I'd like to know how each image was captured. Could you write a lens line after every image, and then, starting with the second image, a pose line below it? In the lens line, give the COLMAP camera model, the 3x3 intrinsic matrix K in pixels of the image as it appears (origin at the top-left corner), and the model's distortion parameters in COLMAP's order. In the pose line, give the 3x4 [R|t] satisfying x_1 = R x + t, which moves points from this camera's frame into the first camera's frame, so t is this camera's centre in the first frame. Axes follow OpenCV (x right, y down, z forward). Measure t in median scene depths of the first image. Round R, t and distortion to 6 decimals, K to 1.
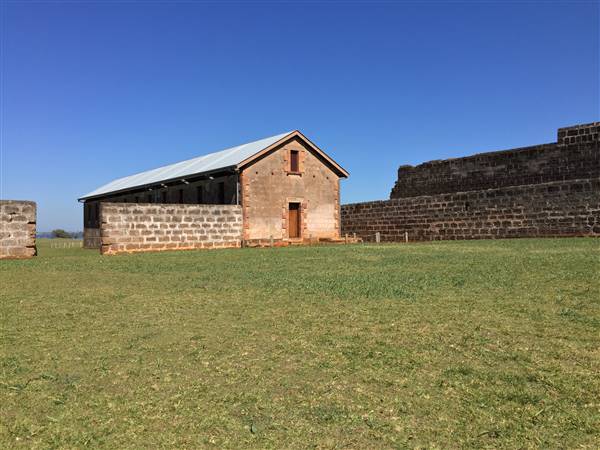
lens RADIAL K [[516.1, 0, 303.7], [0, 516.1, 226.0], [0, 0, 1]] dist [0.063679, -0.077950]
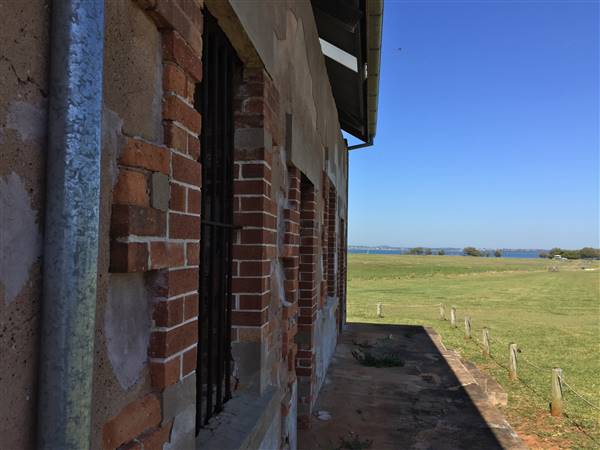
lens RADIAL K [[516.1, 0, 301.6], [0, 516.1, 221.7], [0, 0, 1]] dist [0.063679, -0.077950]
pose [[0.720335, -0.013441, -0.693497, -0.555781], [-0.015512, 0.999250, -0.035480, -0.041335], [0.693453, 0.036315, 0.719586, 1.960147]]
